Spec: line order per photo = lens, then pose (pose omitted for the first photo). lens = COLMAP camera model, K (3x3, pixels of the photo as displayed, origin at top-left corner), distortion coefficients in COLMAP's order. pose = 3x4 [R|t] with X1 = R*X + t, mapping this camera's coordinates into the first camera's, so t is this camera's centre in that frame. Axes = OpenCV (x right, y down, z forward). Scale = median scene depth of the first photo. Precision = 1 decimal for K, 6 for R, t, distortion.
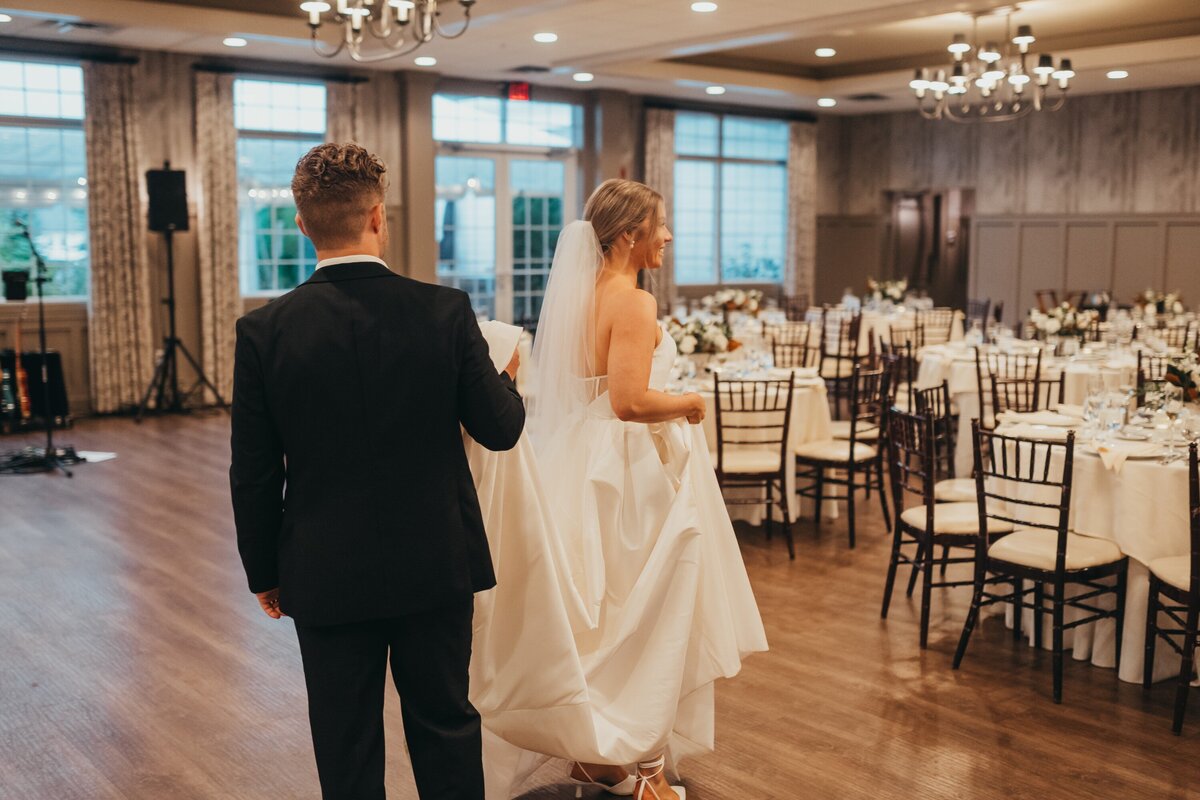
lens RADIAL K [[1255.3, 0, 600.0], [0, 1255.3, 400.0], [0, 0, 1]] dist [-0.014384, -0.004179]
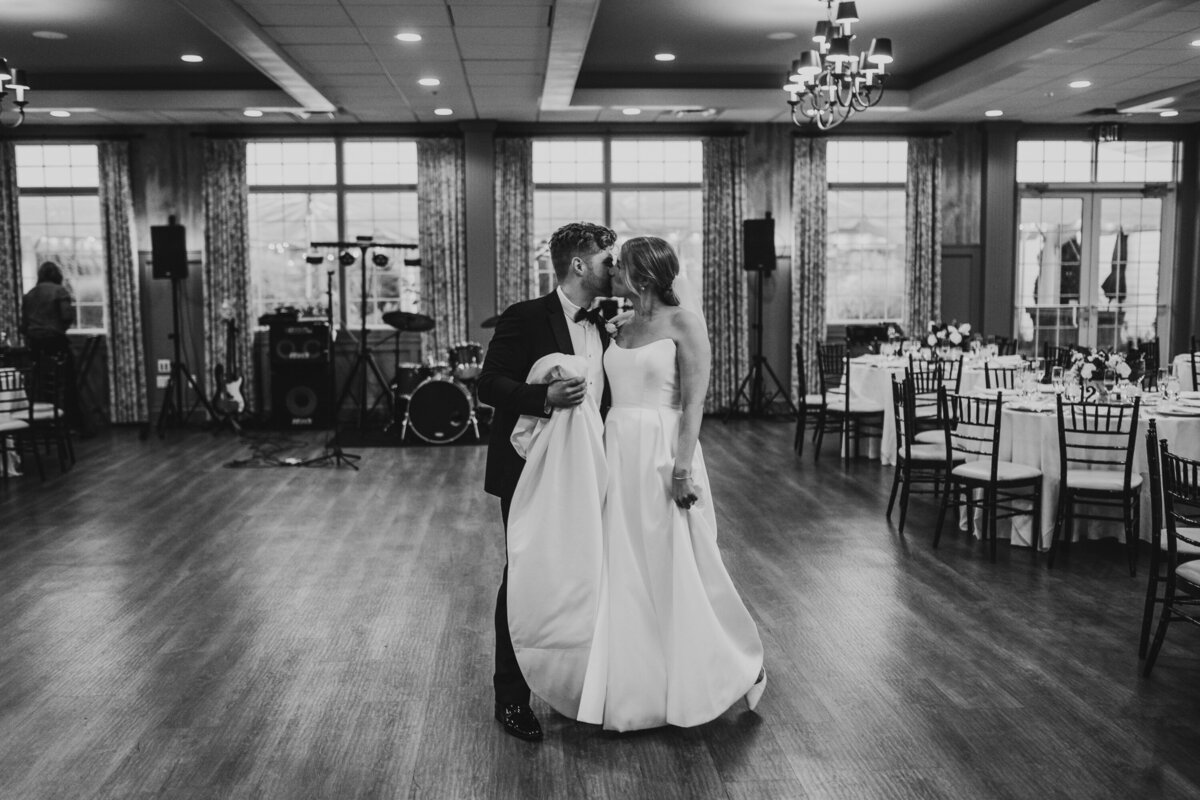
lens RADIAL K [[1255.3, 0, 600.0], [0, 1255.3, 400.0], [0, 0, 1]] dist [-0.014384, -0.004179]
pose [[0.851290, 0.043289, -0.522906, 0.167323], [-0.058633, 0.998197, -0.012819, 0.018084], [0.521409, 0.041572, 0.852294, -0.125573]]
